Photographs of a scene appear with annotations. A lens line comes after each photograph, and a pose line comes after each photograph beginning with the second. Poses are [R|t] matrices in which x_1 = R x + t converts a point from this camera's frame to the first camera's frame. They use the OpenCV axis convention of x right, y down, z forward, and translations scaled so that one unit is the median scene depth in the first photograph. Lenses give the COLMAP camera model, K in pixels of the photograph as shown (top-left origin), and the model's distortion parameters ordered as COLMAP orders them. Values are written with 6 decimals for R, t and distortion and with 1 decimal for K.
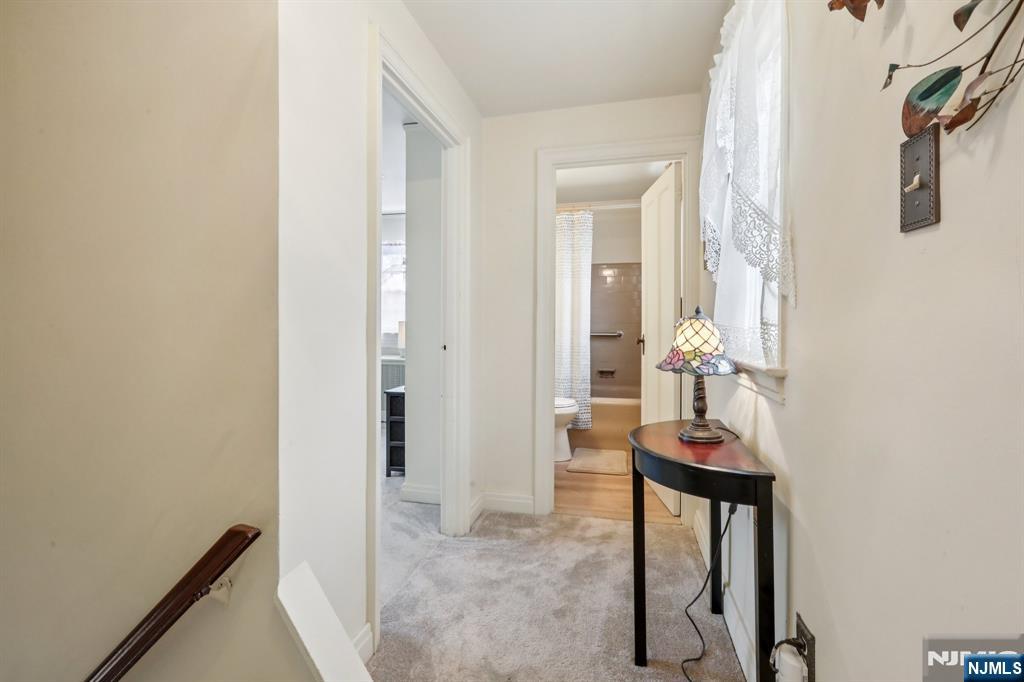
lens RADIAL K [[469.6, 0, 504.3], [0, 469.6, 333.0], [0, 0, 1]] dist [-0.005217, 0.004830]
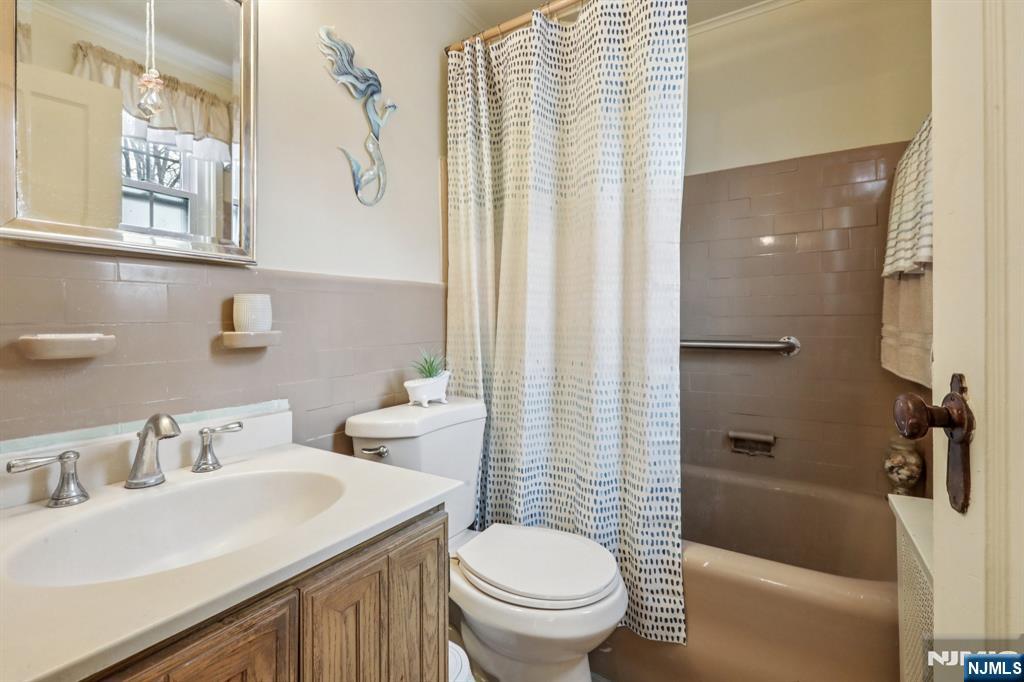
lens RADIAL K [[469.6, 0, 502.5], [0, 469.6, 322.5], [0, 0, 1]] dist [-0.005217, 0.004830]
pose [[0.947441, -0.004413, -0.319900, 0.168931], [0.000098, 0.999909, -0.013506, -0.006978], [0.319931, 0.012765, 0.947355, 0.653430]]
